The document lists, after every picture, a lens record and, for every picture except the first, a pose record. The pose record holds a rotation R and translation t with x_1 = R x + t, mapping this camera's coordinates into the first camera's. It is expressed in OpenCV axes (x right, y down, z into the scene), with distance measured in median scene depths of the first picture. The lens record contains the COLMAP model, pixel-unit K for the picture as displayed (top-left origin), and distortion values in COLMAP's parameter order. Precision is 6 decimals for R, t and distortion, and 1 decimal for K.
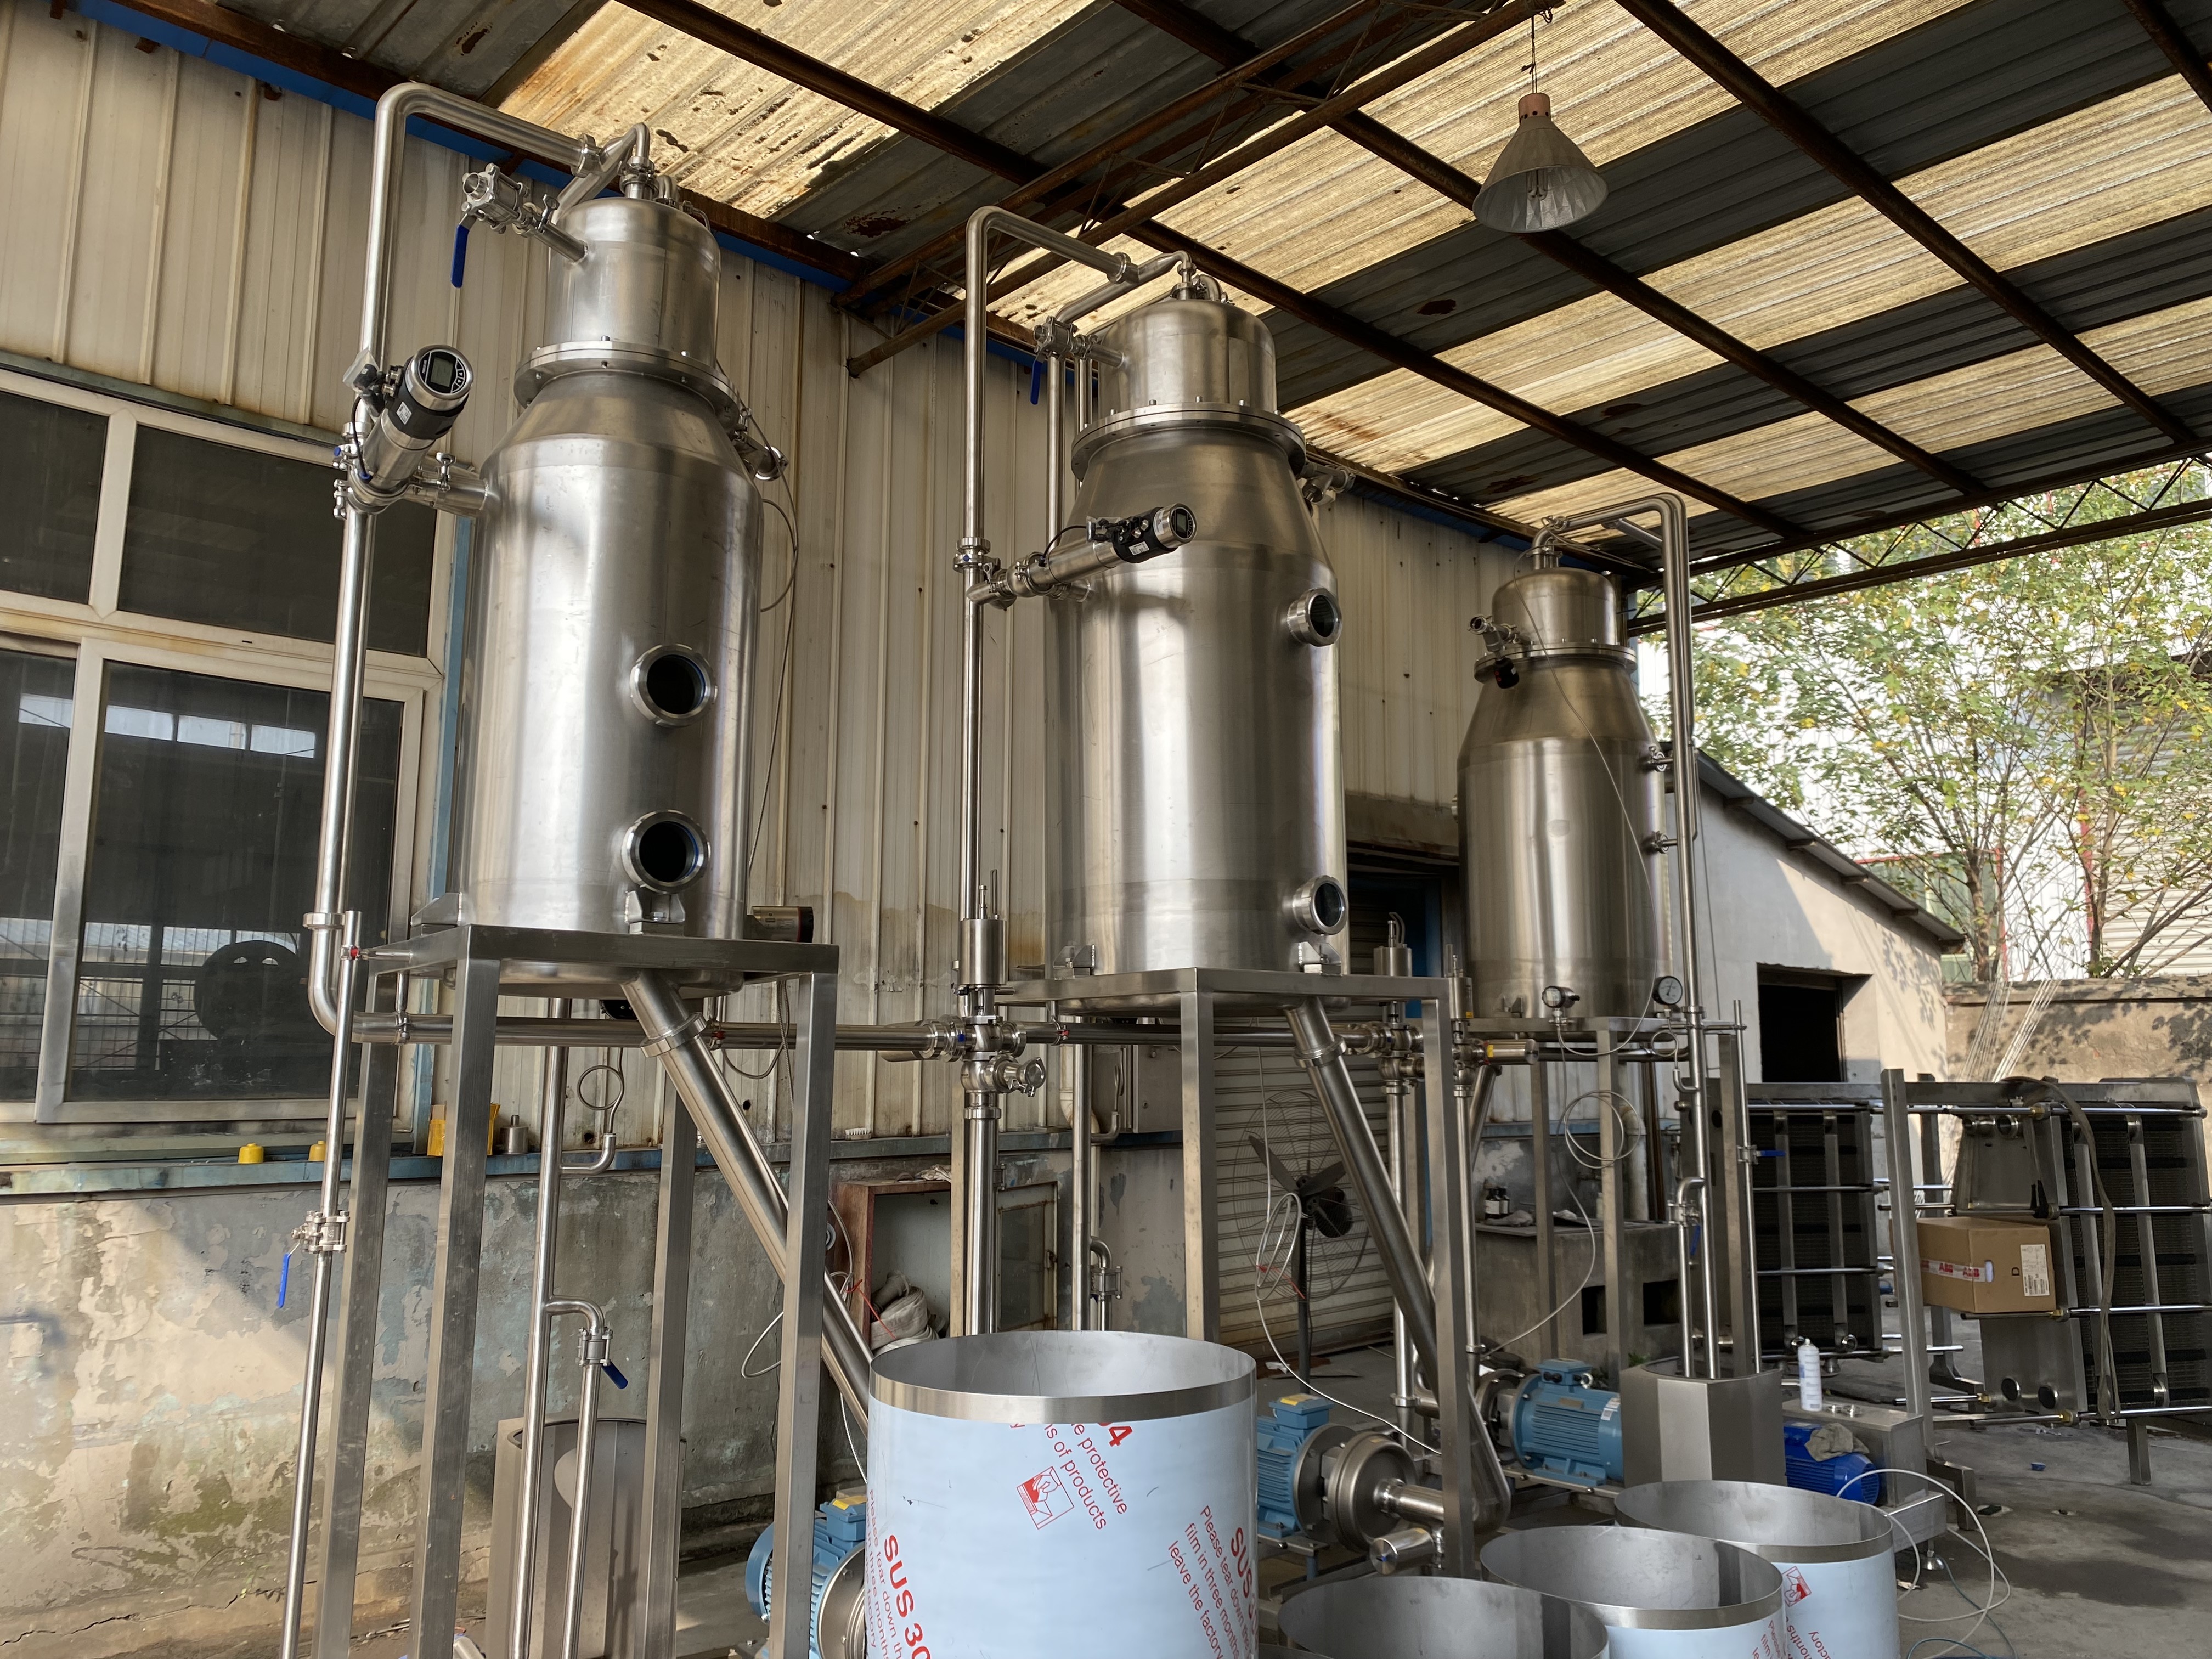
lens RADIAL K [[1705.3, 0, 1100.2], [0, 1705.3, 818.7], [0, 0, 1]] dist [0.007722, -0.003197]
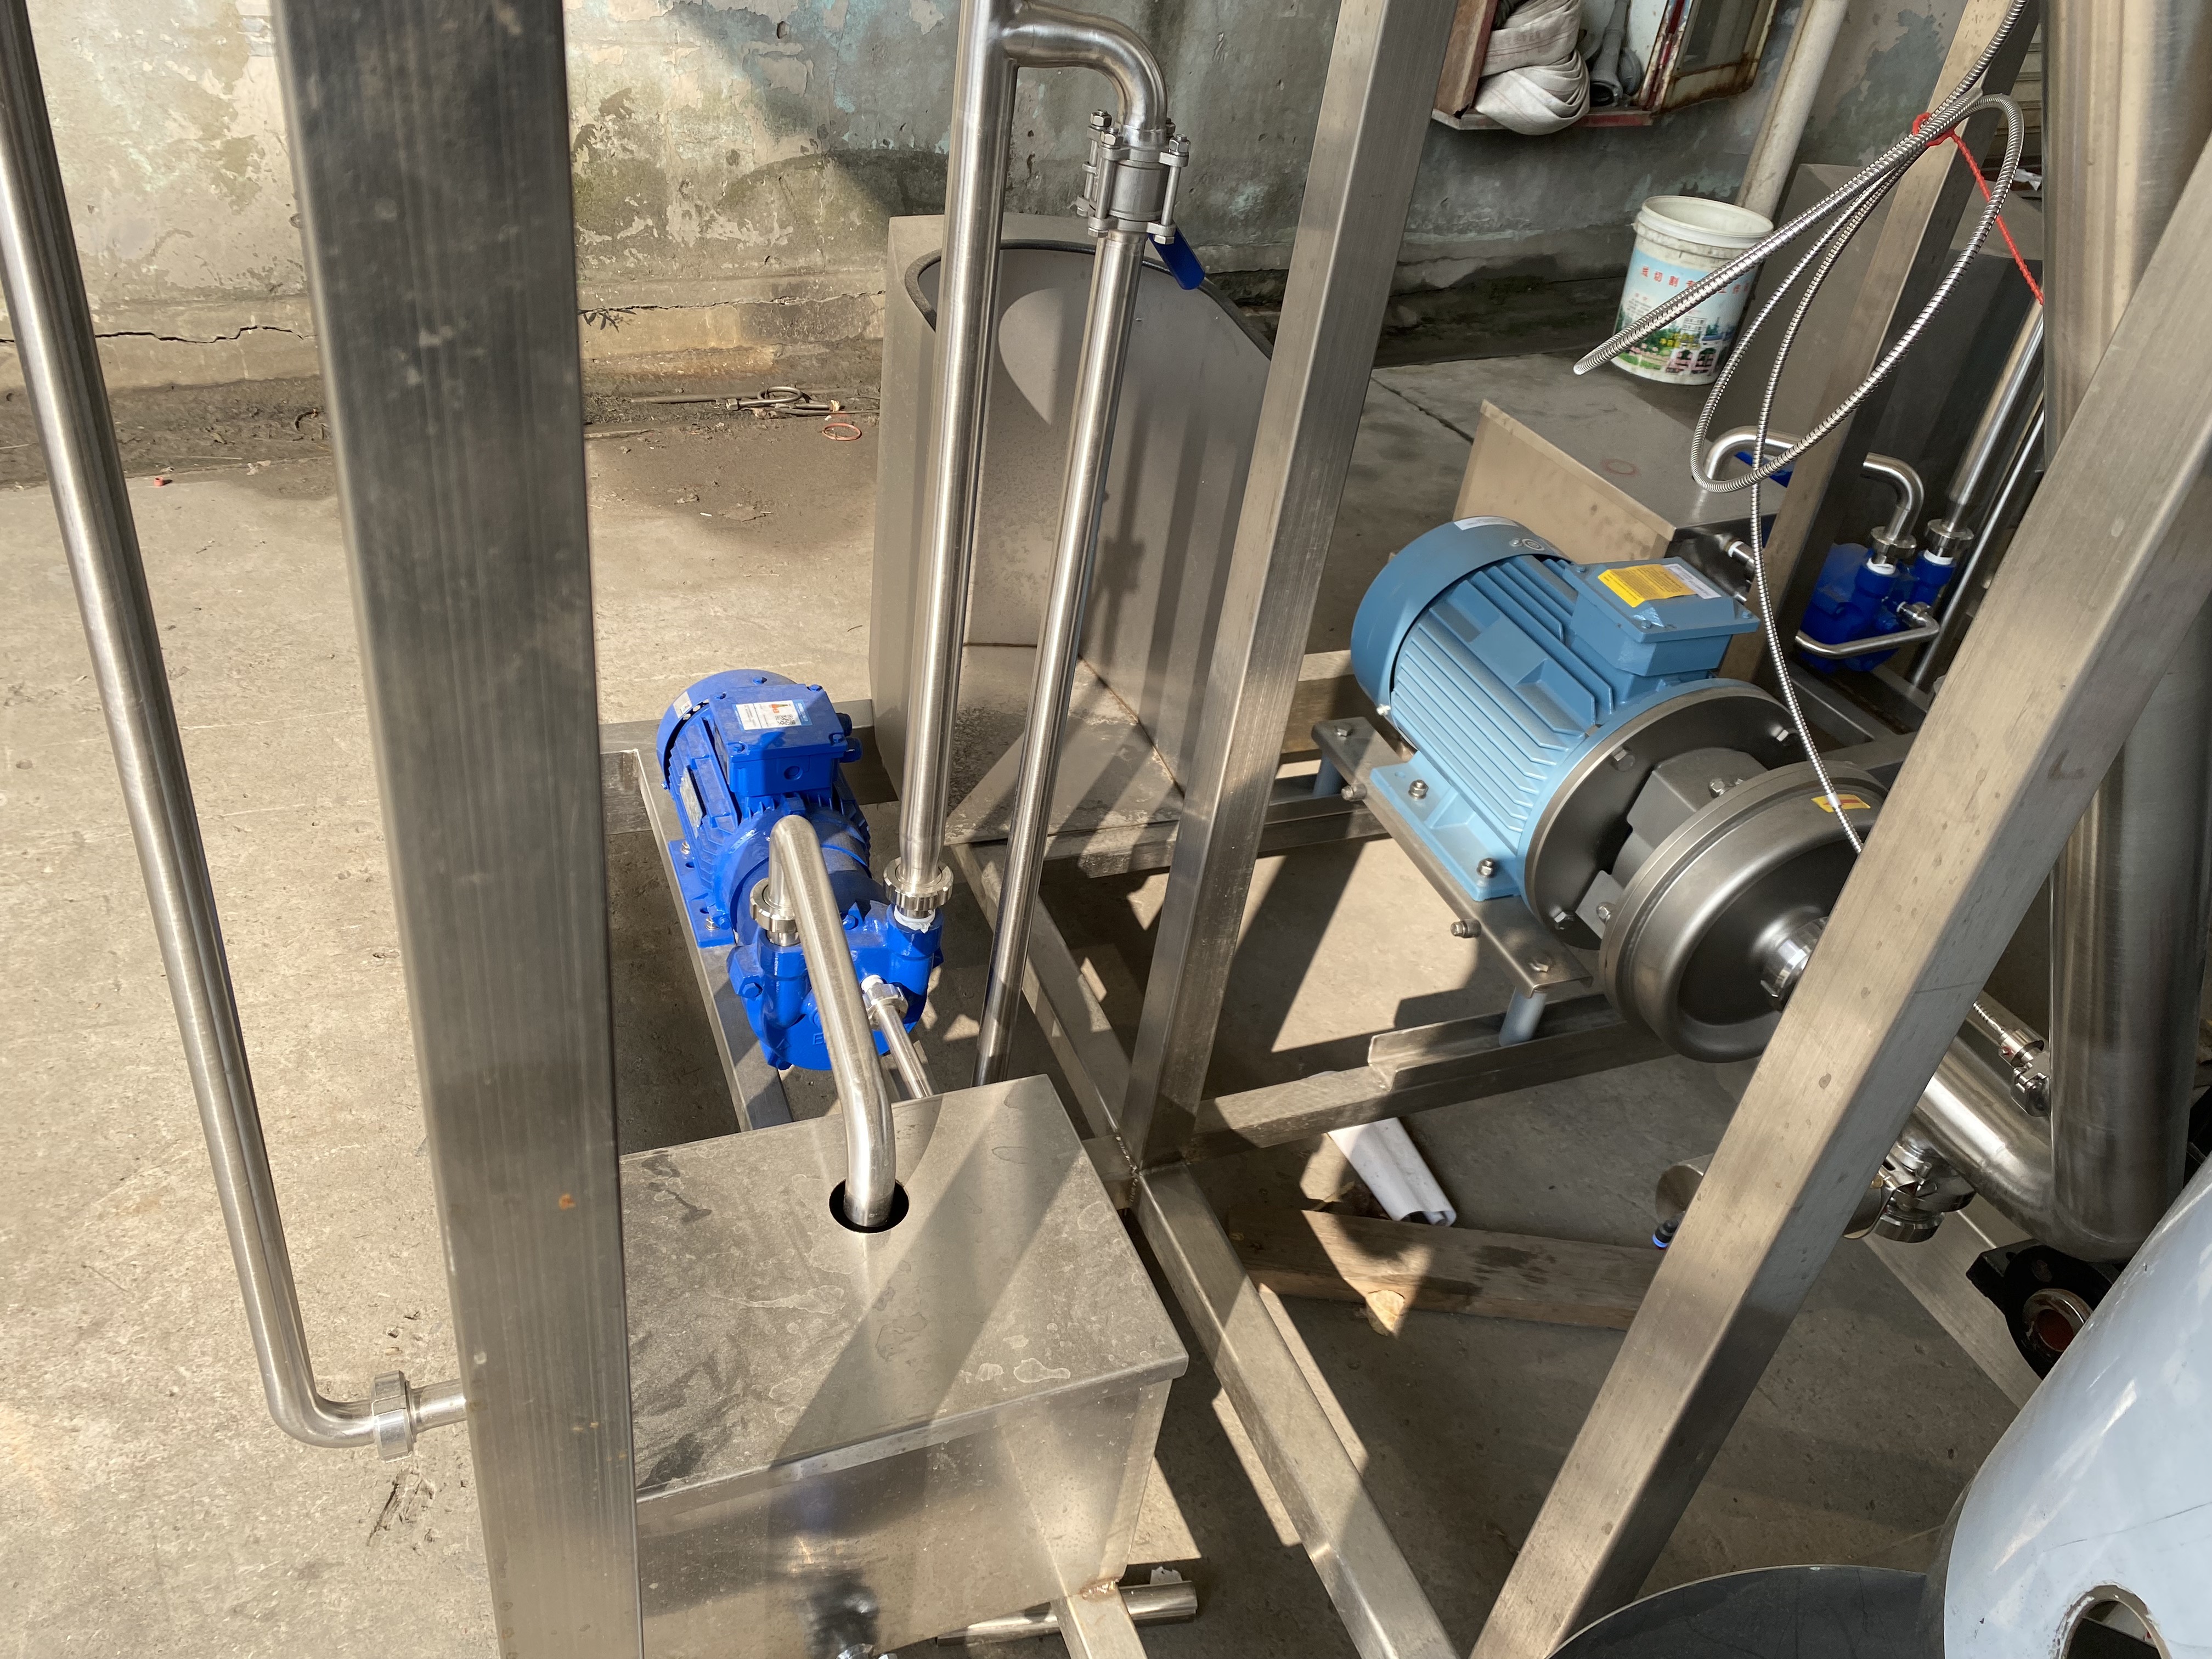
lens RADIAL K [[1705.3, 0, 1103.3], [0, 1705.3, 818.0], [0, 0, 1]] dist [0.007722, -0.003197]
pose [[0.960893, 0.239614, -0.138813, -0.115601], [-0.078822, 0.717204, 0.692391, 0.085888], [0.265464, -0.654373, 0.708044, 0.348481]]
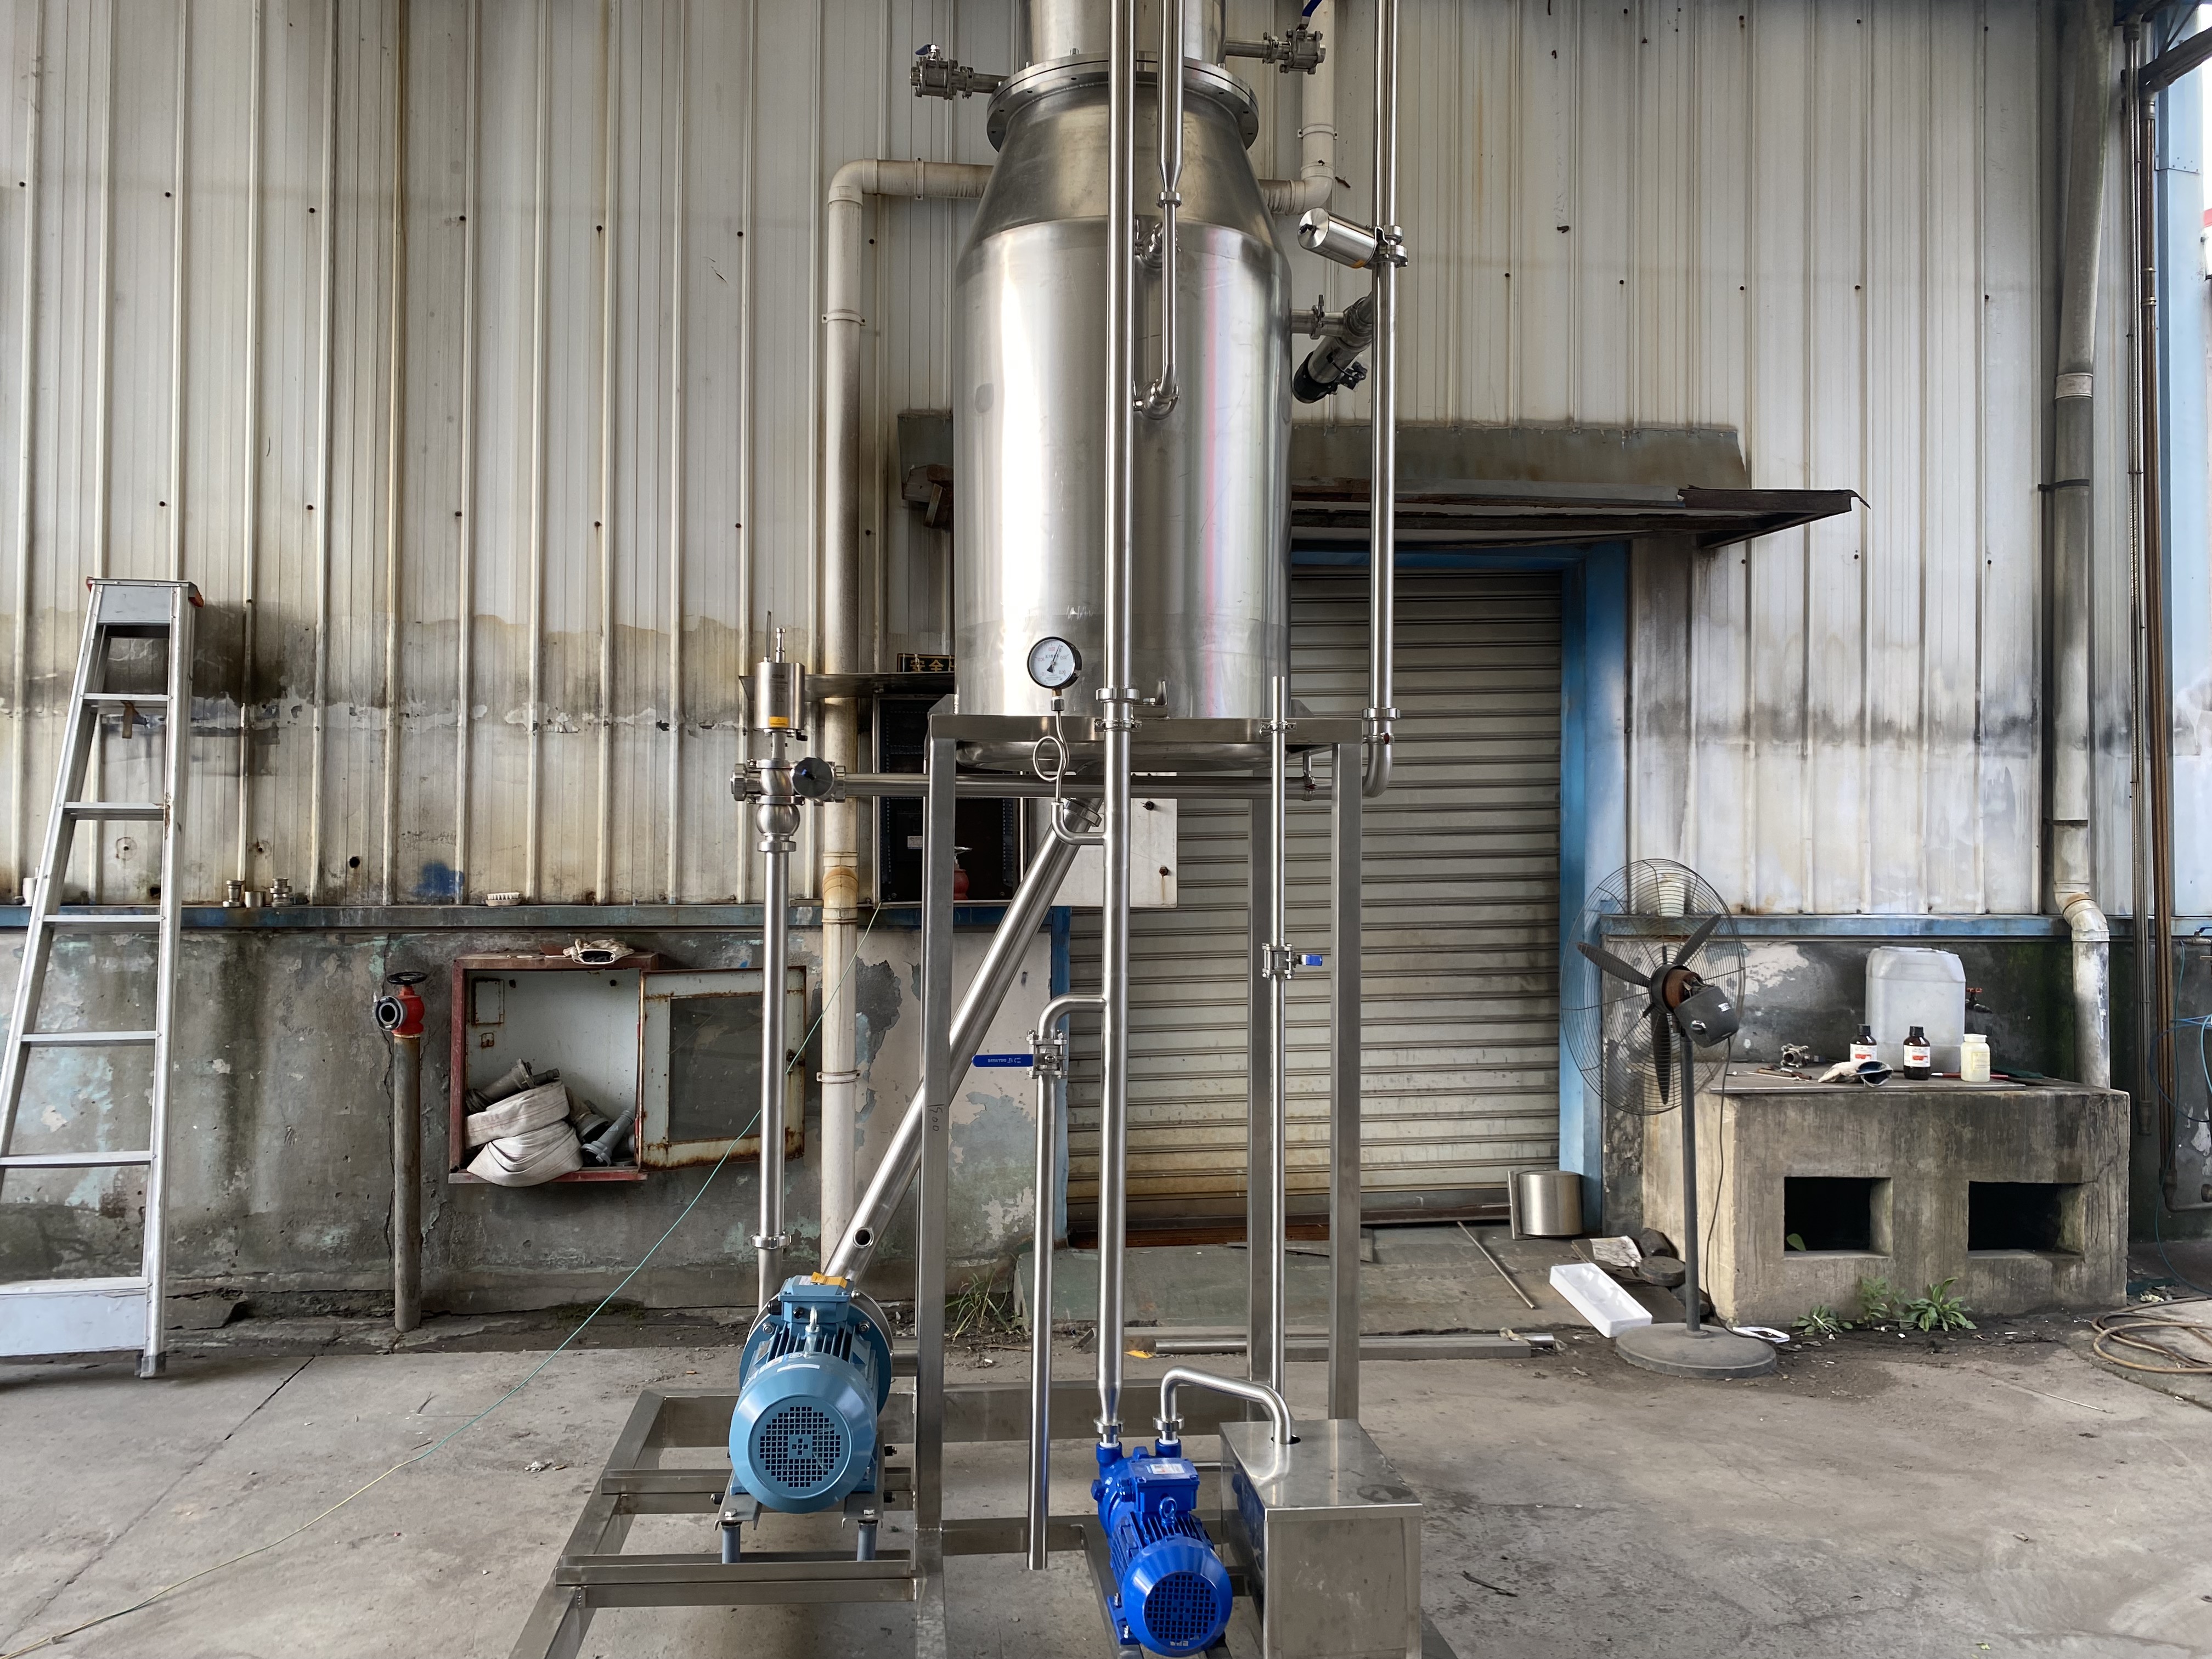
lens RADIAL K [[1705.3, 0, 1106.5], [0, 1705.3, 819.0], [0, 0, 1]] dist [0.007722, -0.003197]
pose [[0.805662, -0.000245, -0.592376, 0.633620], [0.078500, 0.991225, 0.106354, 0.082549], [0.587151, -0.132187, 0.798611, 0.528672]]
